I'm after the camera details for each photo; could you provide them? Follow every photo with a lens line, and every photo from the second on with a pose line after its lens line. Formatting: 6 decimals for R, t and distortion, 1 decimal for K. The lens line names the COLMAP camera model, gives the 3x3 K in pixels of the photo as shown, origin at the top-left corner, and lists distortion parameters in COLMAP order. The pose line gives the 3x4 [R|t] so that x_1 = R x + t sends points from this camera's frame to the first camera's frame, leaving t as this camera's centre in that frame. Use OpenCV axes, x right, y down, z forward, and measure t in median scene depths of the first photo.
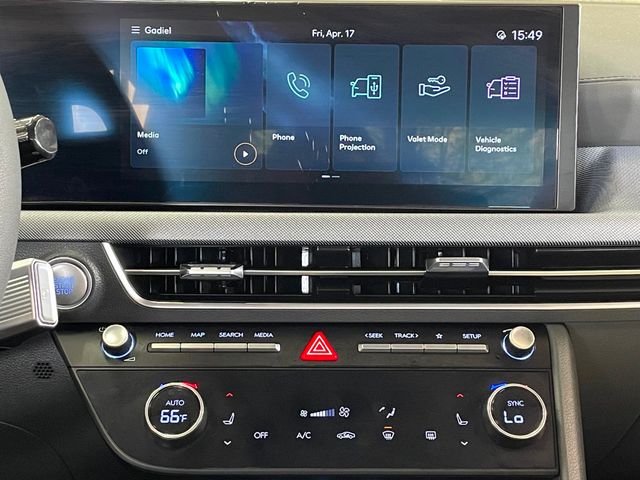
lens RADIAL K [[1022.1, 0, 321.3], [0, 1022.1, 240.0], [0, 0, 1]] dist [0.106702, 0.000000]
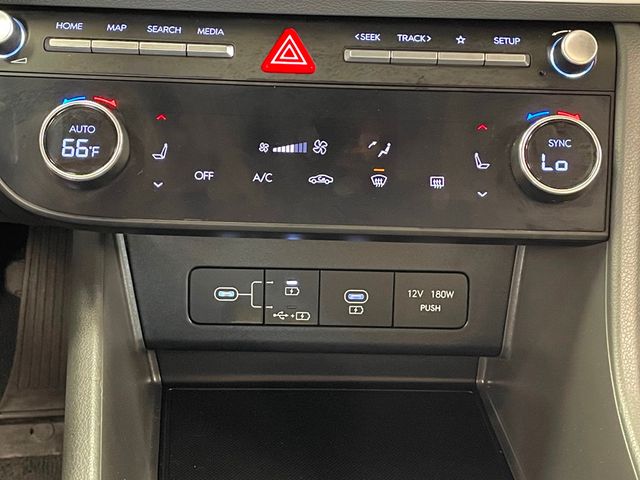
lens RADIAL K [[1022.1, 0, 316.8], [0, 1022.1, 236.6], [0, 0, 1]] dist [0.106702, 0.000000]
pose [[0.999295, 0.035077, -0.013408, 0.031683], [-0.028013, 0.934090, 0.355937, -0.029684], [0.025010, -0.355310, 0.934414, 0.300267]]
